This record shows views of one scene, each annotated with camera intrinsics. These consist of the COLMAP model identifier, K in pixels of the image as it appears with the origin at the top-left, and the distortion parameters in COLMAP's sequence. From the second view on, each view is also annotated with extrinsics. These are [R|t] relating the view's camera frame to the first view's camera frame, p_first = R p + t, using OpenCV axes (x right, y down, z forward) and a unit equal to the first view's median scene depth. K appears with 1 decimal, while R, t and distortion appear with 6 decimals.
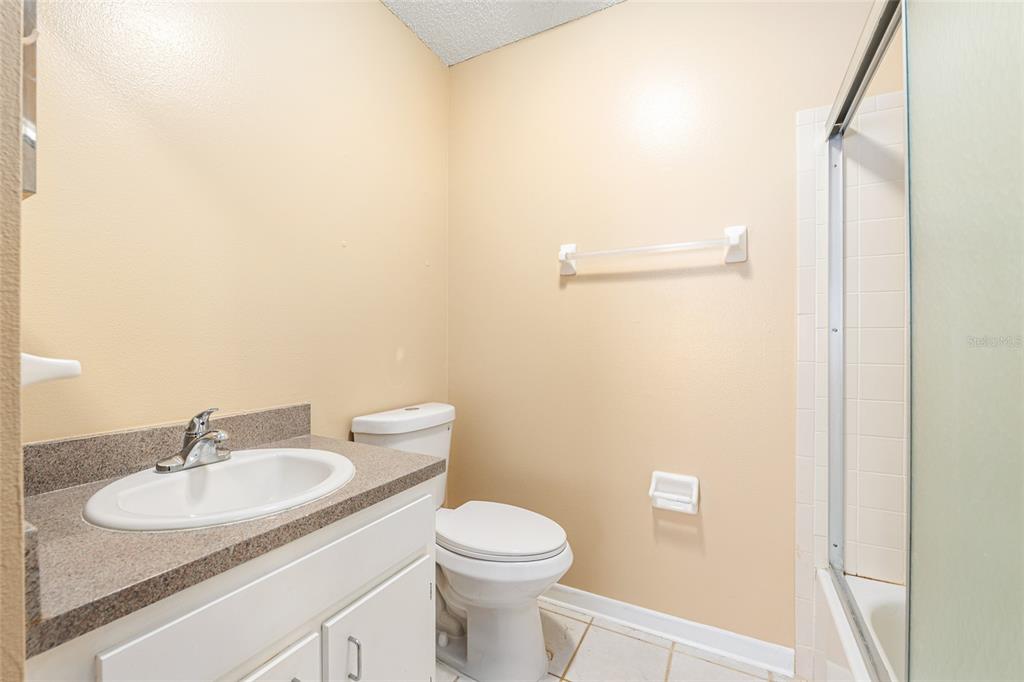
lens RADIAL K [[420.1, 0, 515.2], [0, 420.1, 342.3], [0, 0, 1]] dist [-0.013176, 0.000335]
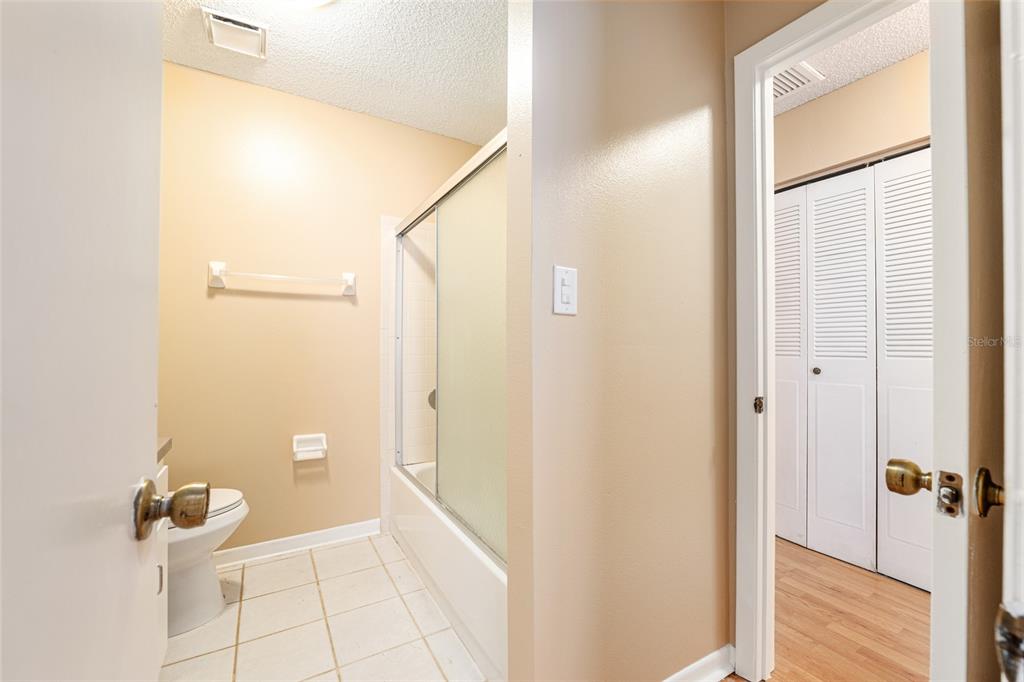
lens RADIAL K [[420.1, 0, 512.4], [0, 420.1, 342.1], [0, 0, 1]] dist [-0.013176, 0.000335]
pose [[0.526782, 0.005017, 0.849985, -0.516793], [-0.000786, 0.999985, -0.005415, -0.000421], [-0.850000, 0.002185, 0.526778, -0.395343]]
